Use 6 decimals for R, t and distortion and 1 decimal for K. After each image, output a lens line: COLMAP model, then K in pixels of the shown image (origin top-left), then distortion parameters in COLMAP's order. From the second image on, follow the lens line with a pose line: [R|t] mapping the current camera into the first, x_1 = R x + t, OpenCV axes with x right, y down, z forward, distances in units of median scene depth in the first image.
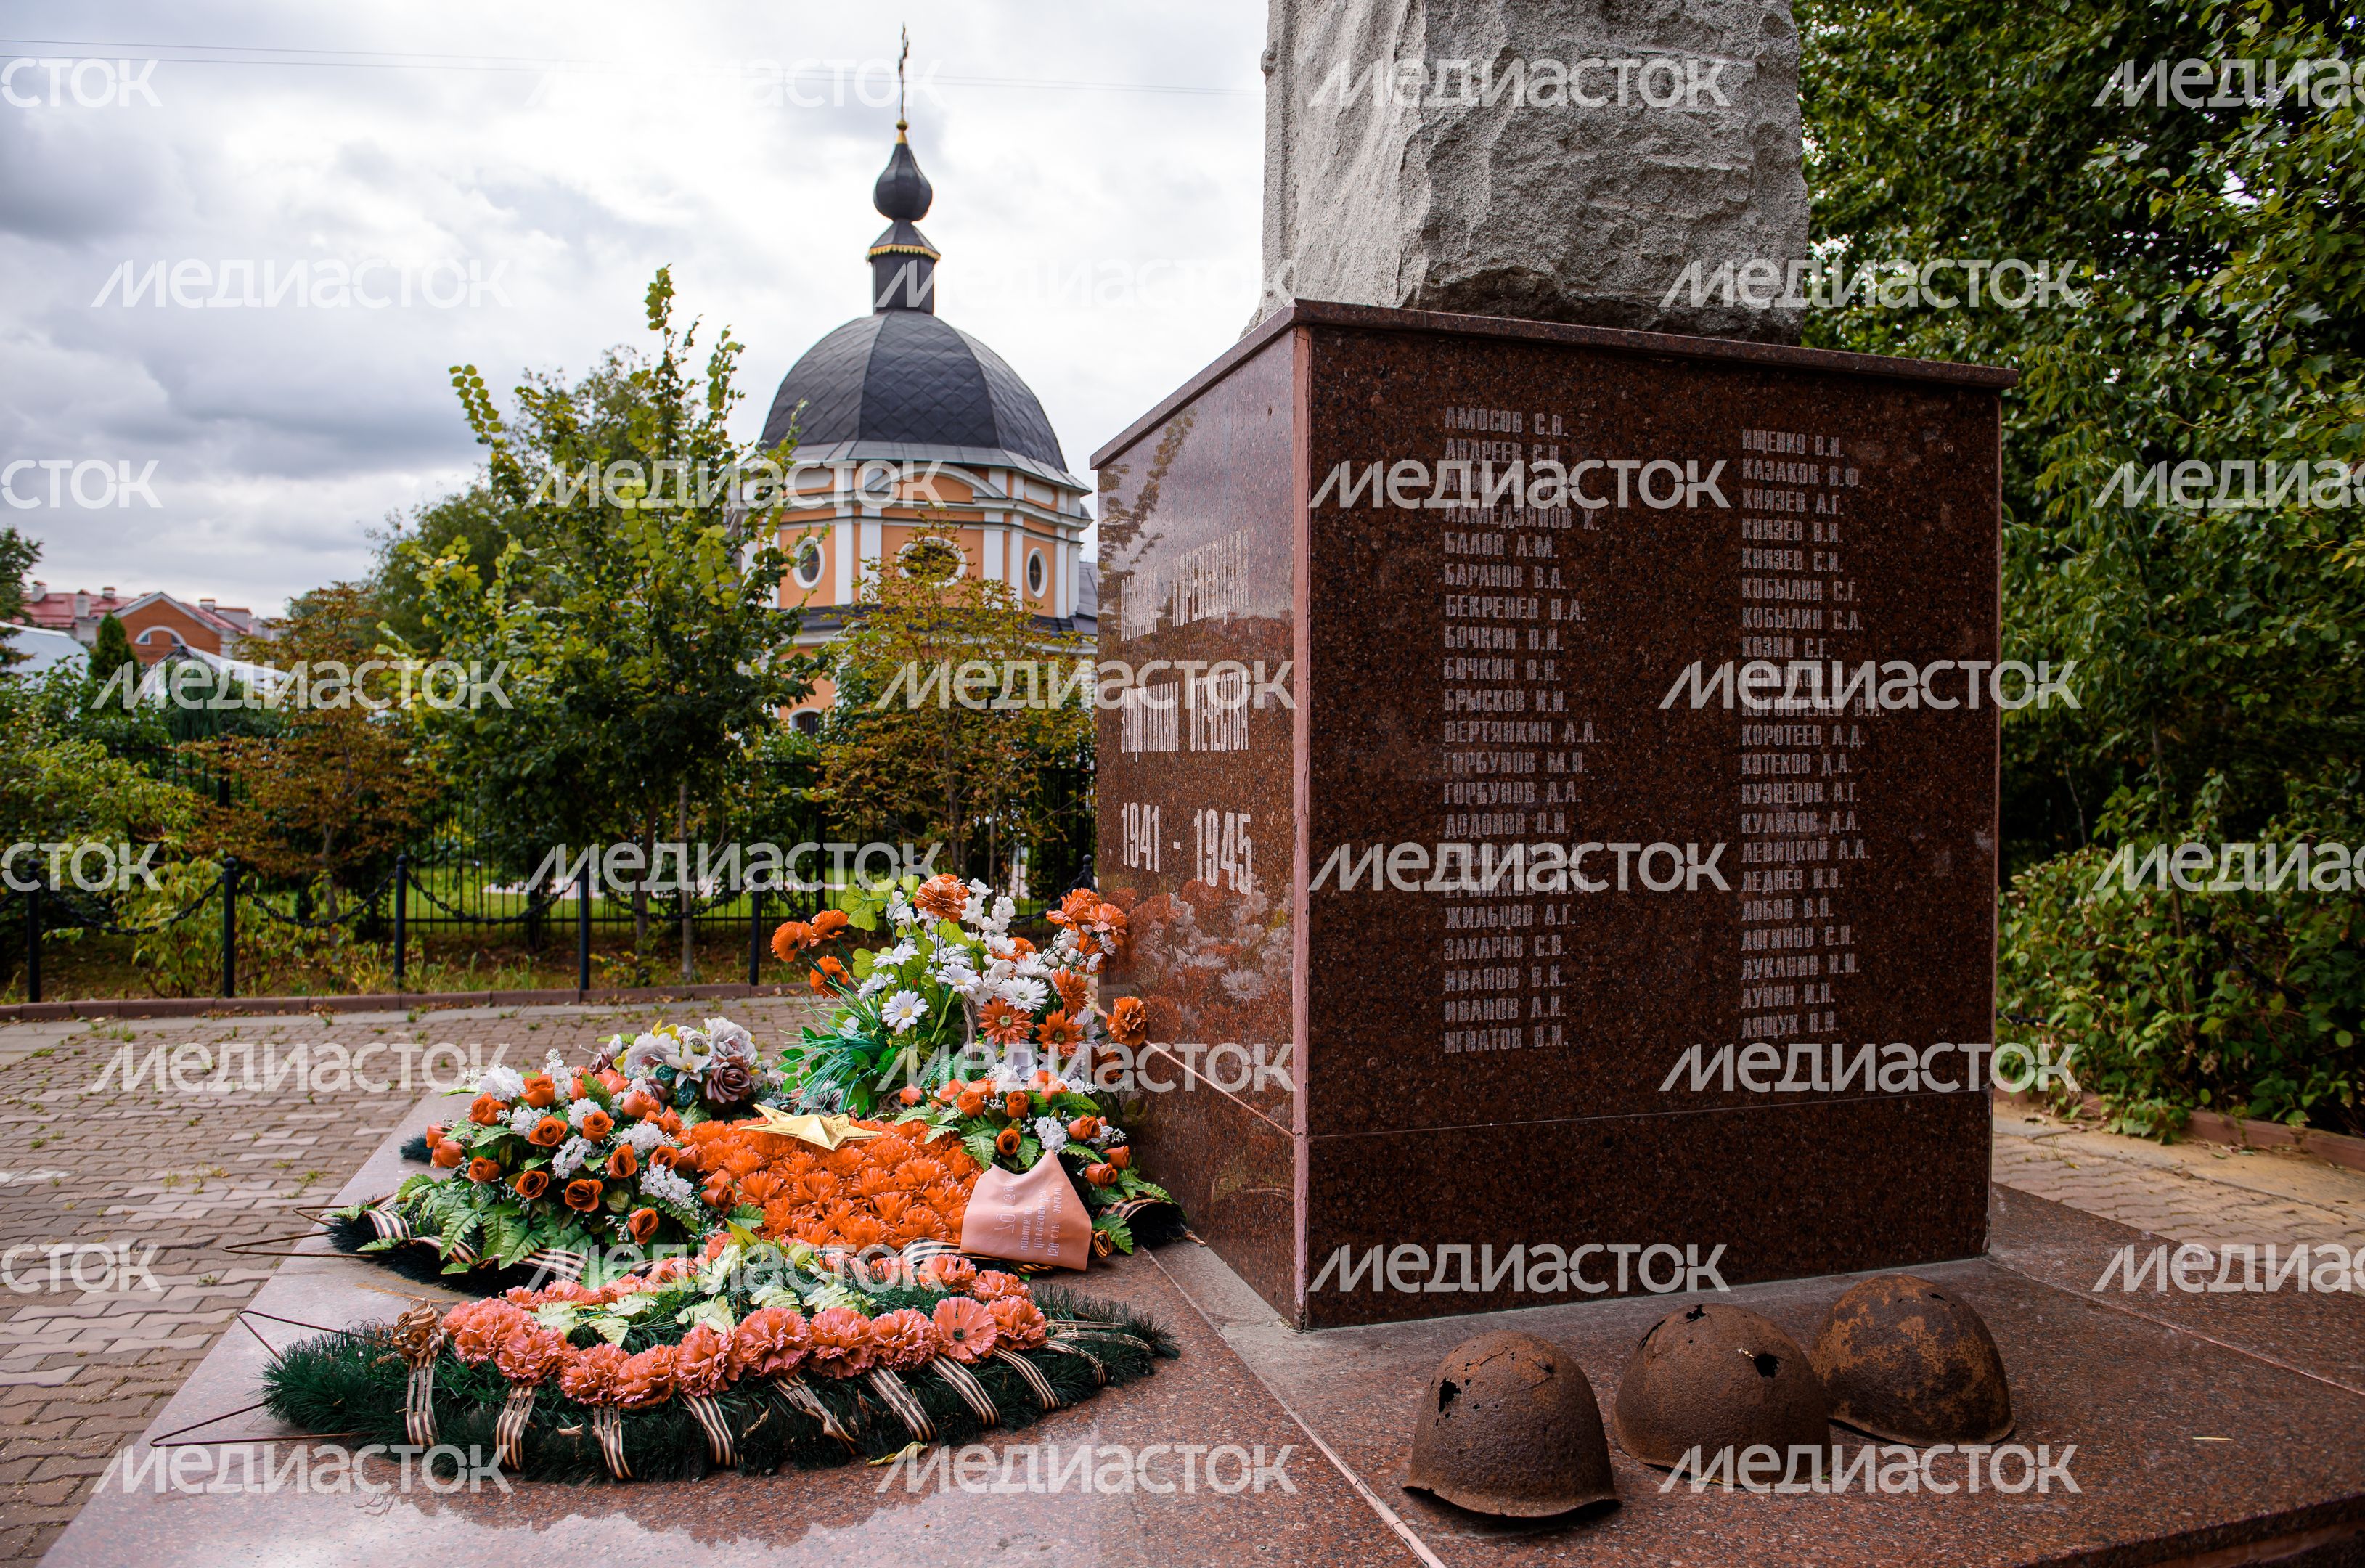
lens RADIAL K [[1640.1, 0, 1185.8], [0, 1640.1, 787.7], [0, 0, 1]] dist [-0.041159, -0.002871]
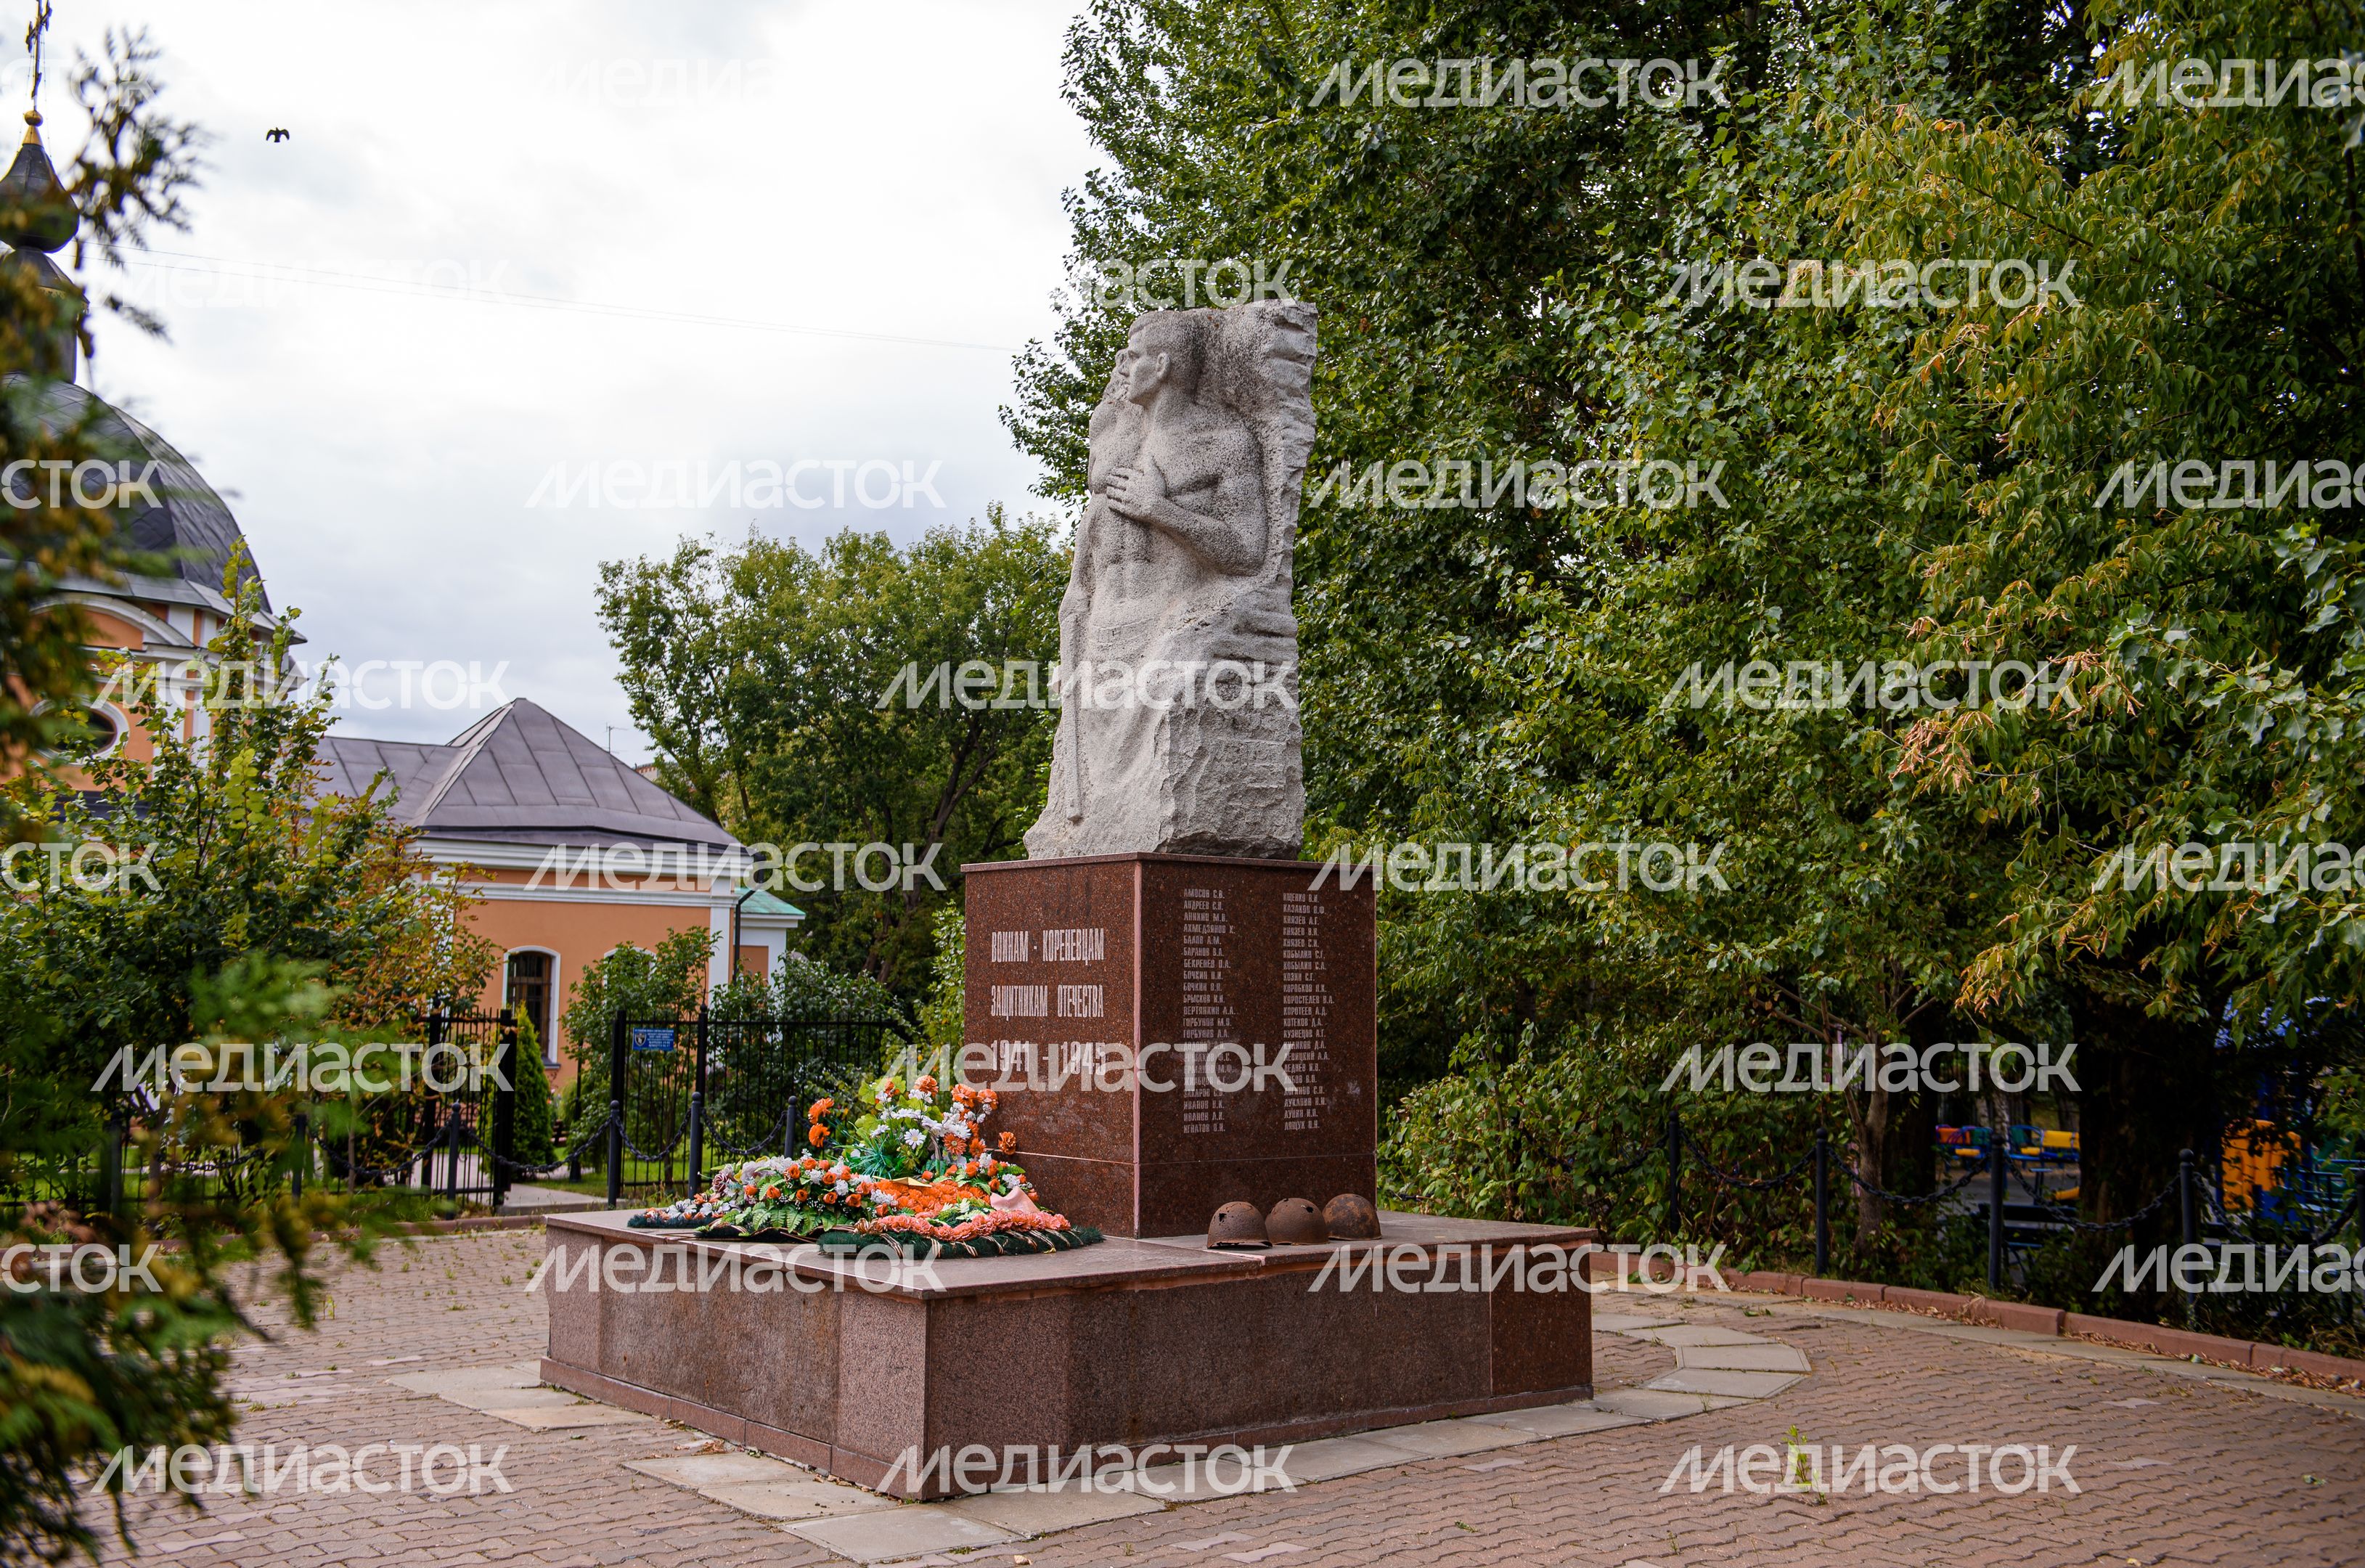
lens RADIAL K [[2493.7, 0, 1183.6], [0, 2493.7, 788.3], [0, 0, 1]] dist [0.071483, 0.000000]
pose [[0.932984, 0.032118, 0.358481, -0.444586], [0.003663, 0.995112, -0.098688, 0.001953], [-0.359899, 0.093387, 0.928306, -0.951657]]
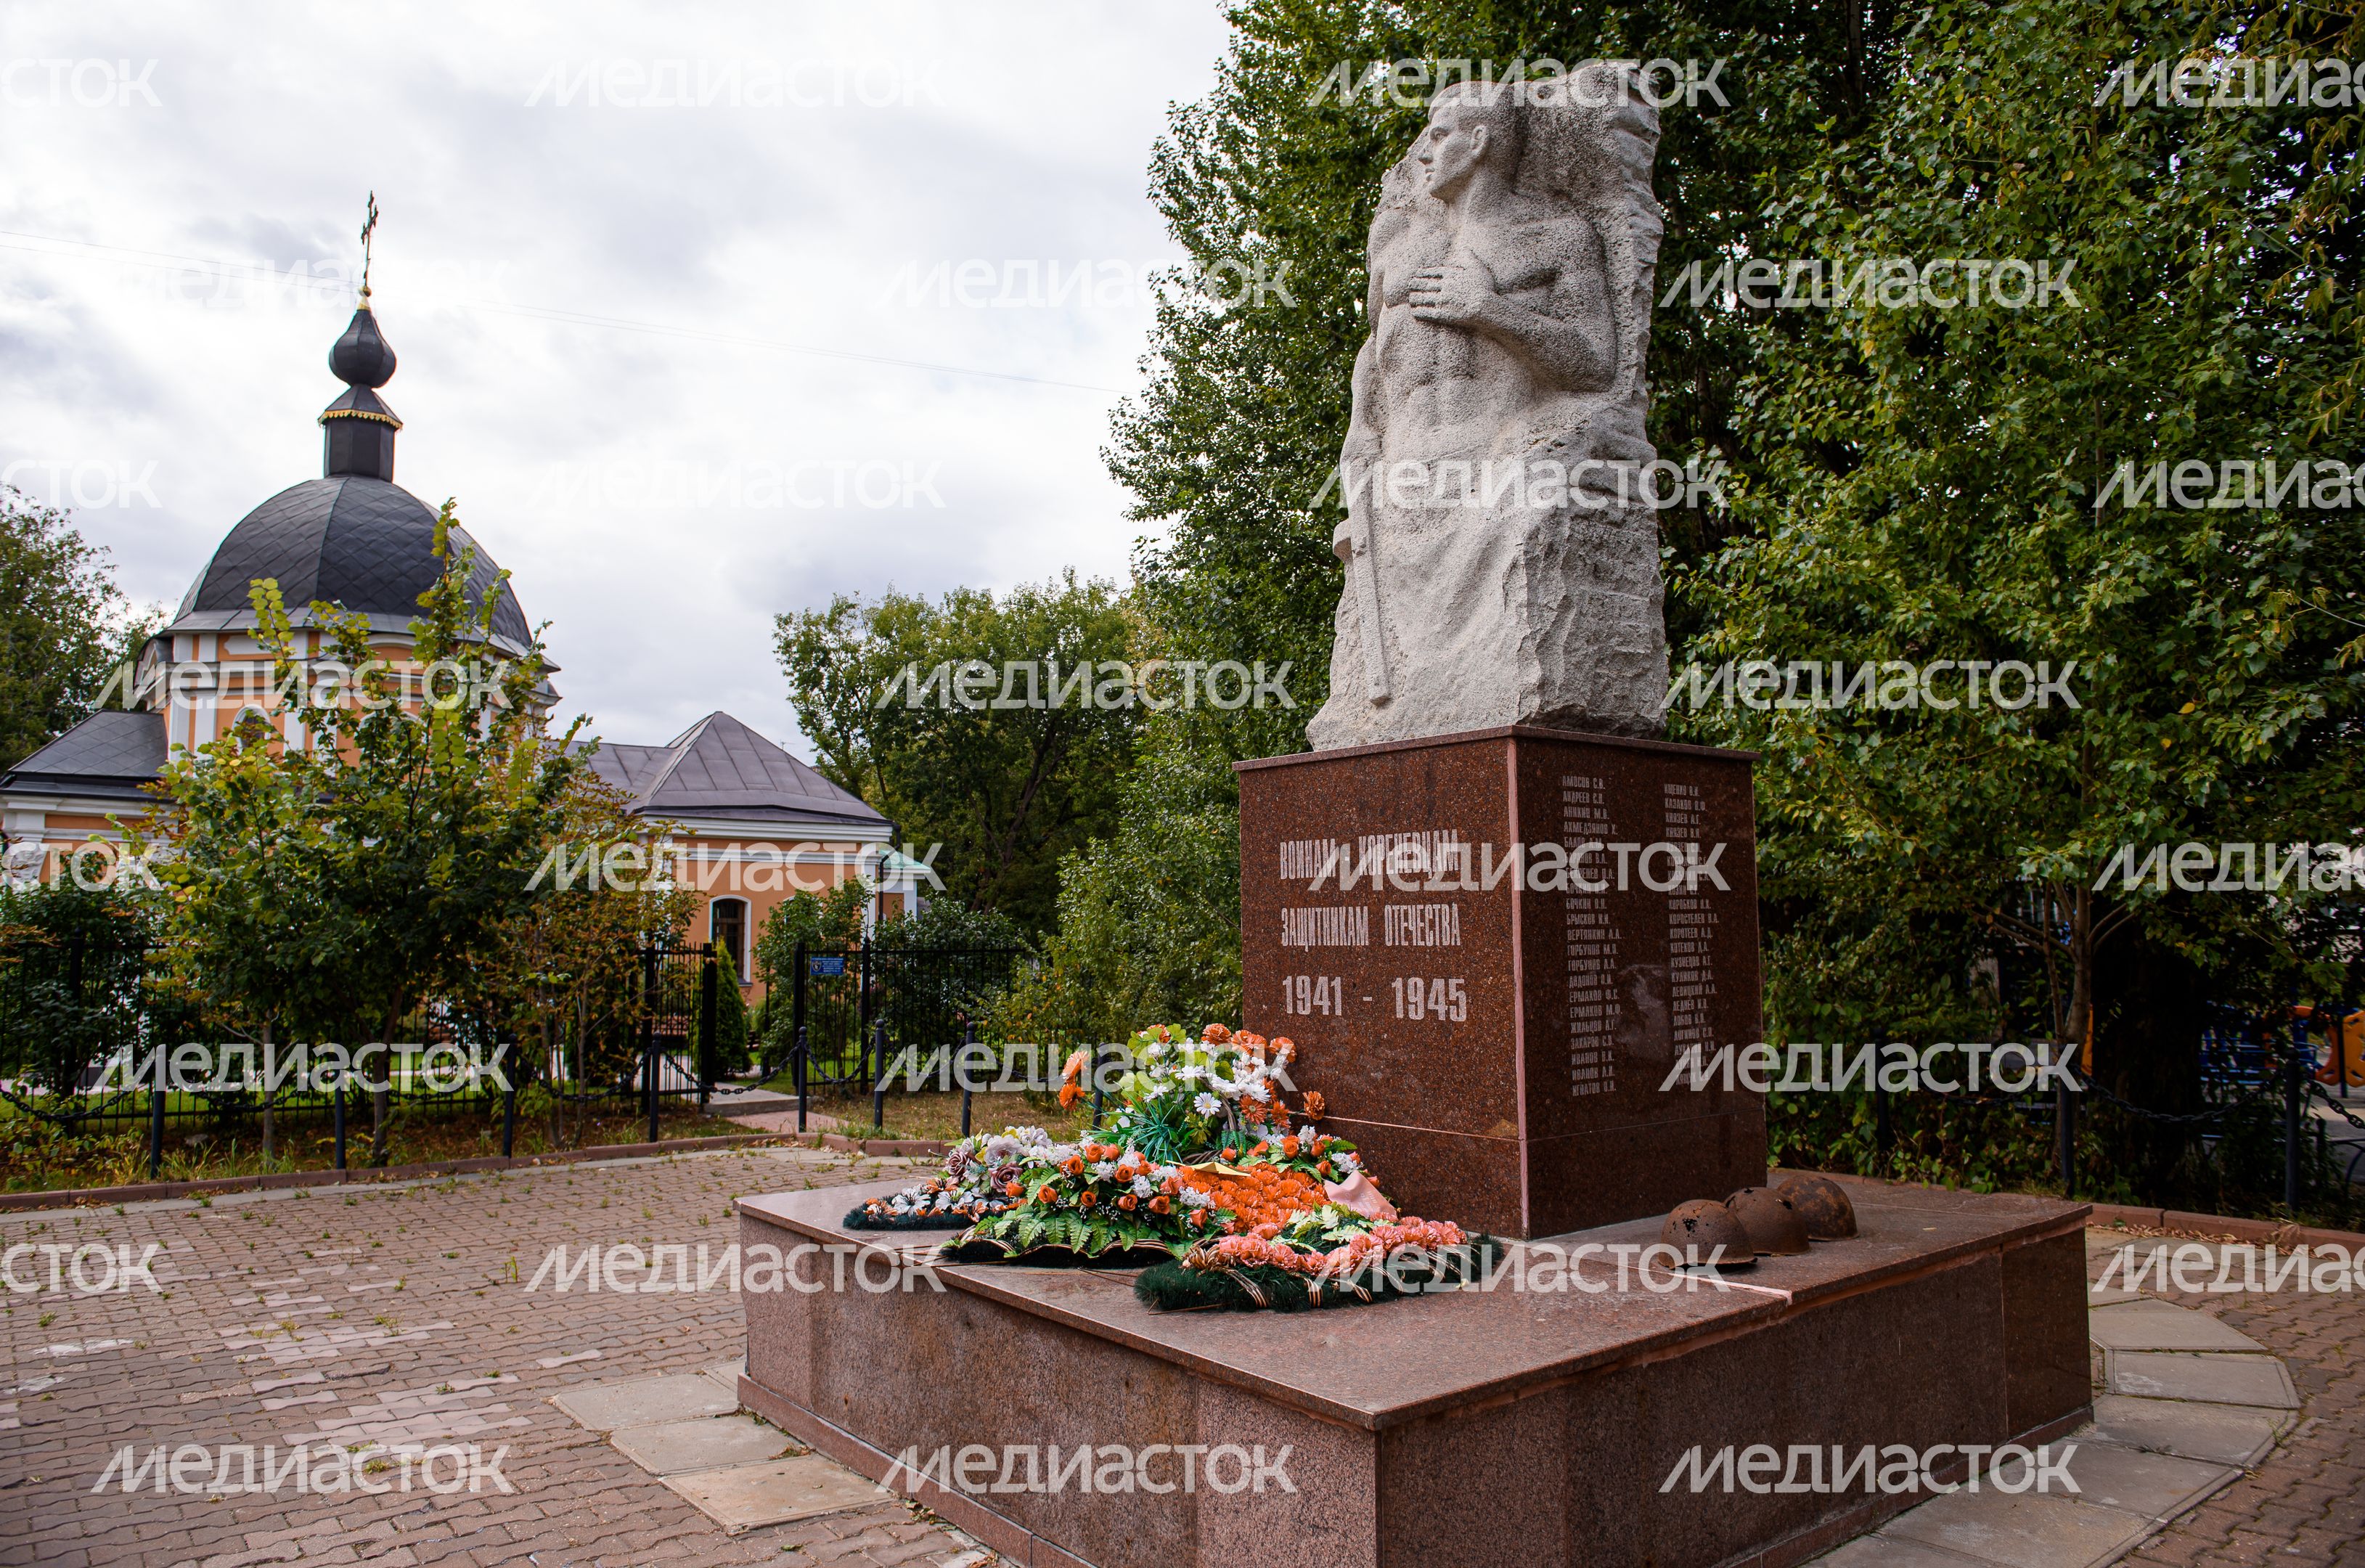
lens RADIAL K [[1640.1, 0, 1174.1], [0, 1640.1, 786.1], [0, 0, 1]] dist [-0.041159, -0.002871]
pose [[0.929718, 0.018393, 0.367813, -0.354067], [0.020334, 0.994665, -0.101138, -0.007794], [-0.367711, 0.101509, 0.924383, -0.241238]]
